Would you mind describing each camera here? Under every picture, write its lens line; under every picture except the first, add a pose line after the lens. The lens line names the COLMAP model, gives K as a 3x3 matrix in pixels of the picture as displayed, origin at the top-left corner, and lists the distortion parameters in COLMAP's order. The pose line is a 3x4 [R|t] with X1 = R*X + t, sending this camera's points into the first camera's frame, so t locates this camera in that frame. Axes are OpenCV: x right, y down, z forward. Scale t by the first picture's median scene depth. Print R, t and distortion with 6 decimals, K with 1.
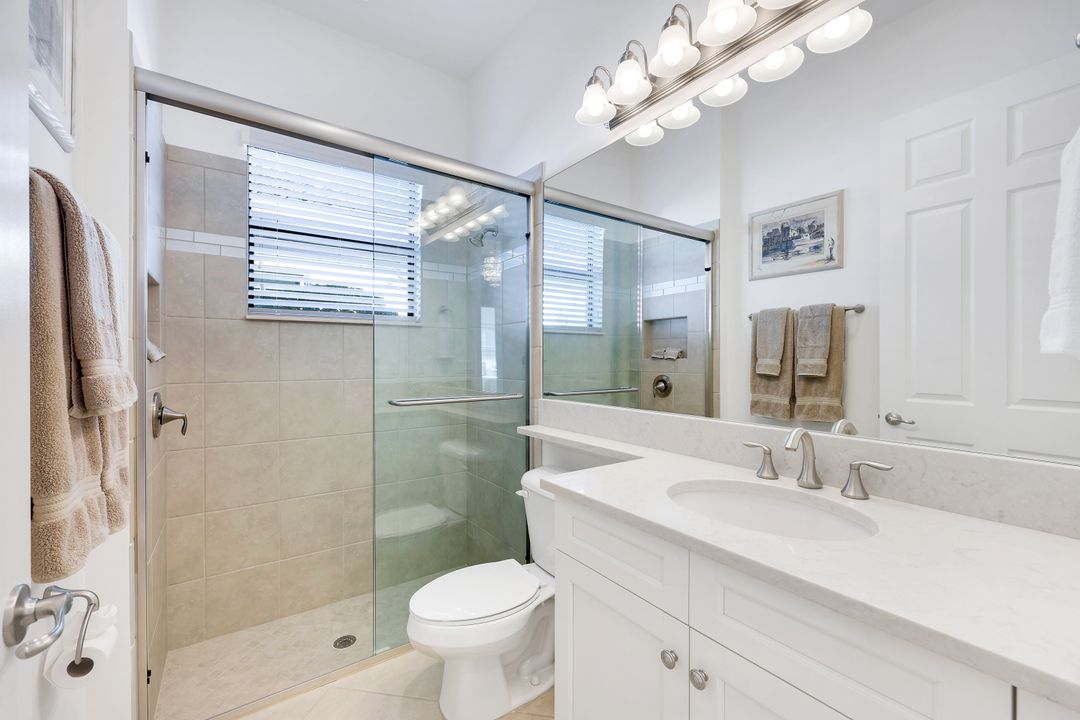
lens RADIAL K [[440.7, 0, 540.0], [0, 440.7, 360.0], [0, 0, 1]] dist [0.000231, 0.000008]
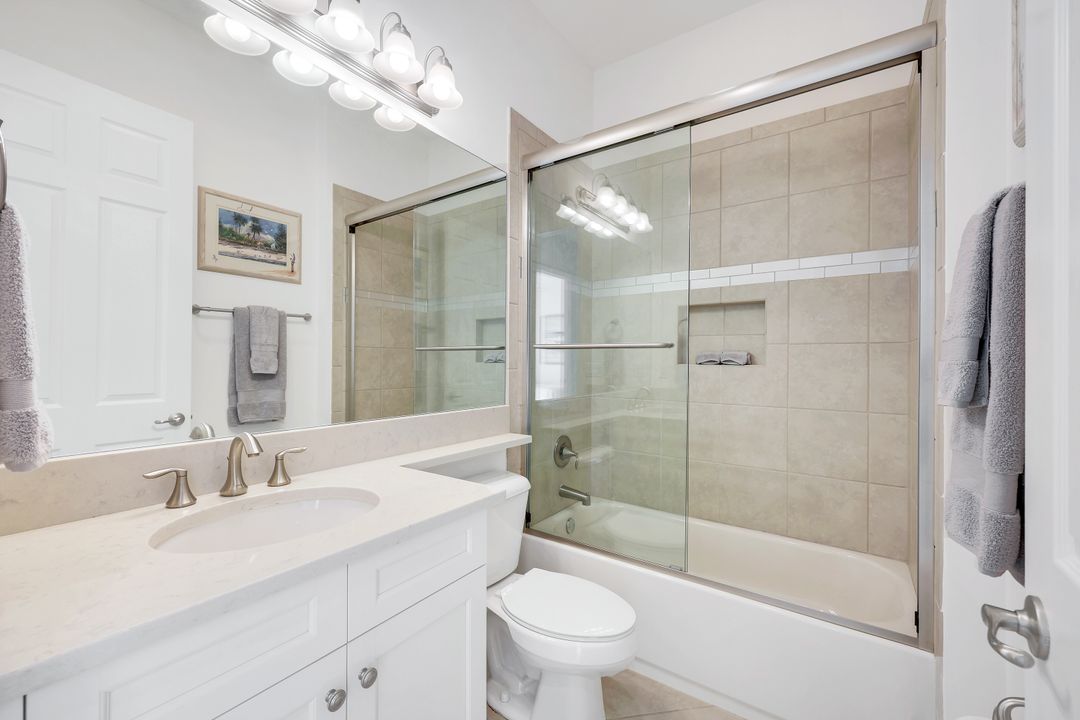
lens RADIAL K [[440.7, 0, 540.0], [0, 440.7, 360.0], [0, 0, 1]] dist [0.000231, 0.000008]
pose [[-0.337125, -0.005698, 0.941443, -0.554463], [0.000132, 0.999981, 0.006100, -0.008044], [-0.941460, 0.002180, -0.337118, 0.765713]]
